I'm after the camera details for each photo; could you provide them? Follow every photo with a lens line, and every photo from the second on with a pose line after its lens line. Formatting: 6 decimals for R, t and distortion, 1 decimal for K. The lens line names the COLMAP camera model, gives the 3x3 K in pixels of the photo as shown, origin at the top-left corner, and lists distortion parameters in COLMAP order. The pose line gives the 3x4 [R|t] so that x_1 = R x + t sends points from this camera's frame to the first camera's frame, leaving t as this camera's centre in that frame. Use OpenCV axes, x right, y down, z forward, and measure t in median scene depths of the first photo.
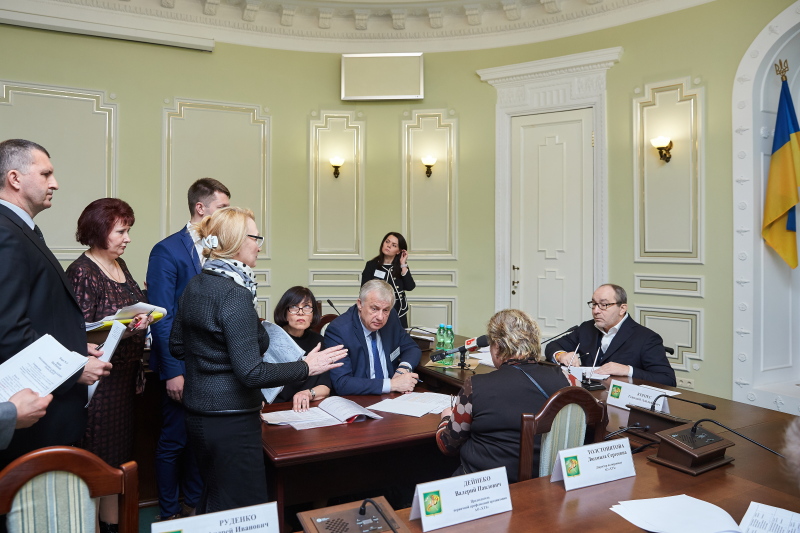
lens RADIAL K [[581.0, 0, 394.9], [0, 581.0, 267.9], [0, 0, 1]] dist [-0.040213, 0.016109]
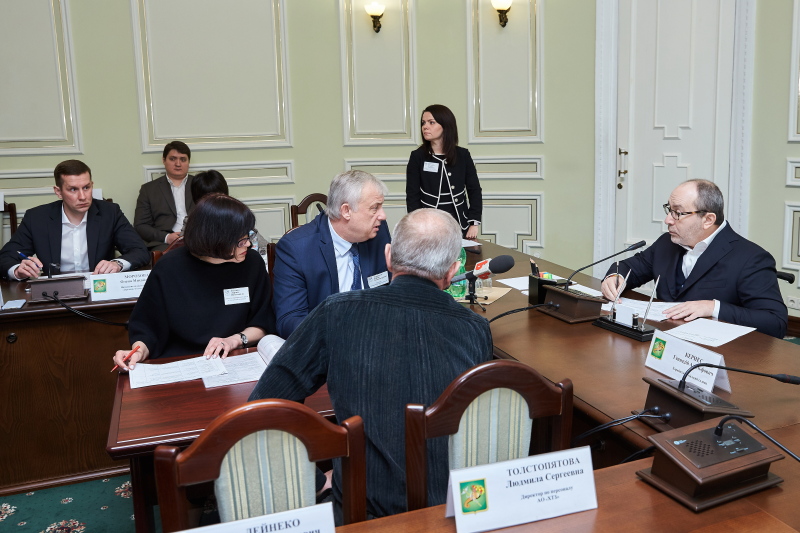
lens RADIAL K [[758.7, 0, 398.9], [0, 758.7, 265.0], [0, 0, 1]] dist [-0.059465, 0.000000]
pose [[0.993561, -0.003301, -0.113253, 0.133920], [0.019608, 0.989502, 0.143181, -0.003042], [0.111592, -0.144480, 0.983195, 0.107142]]
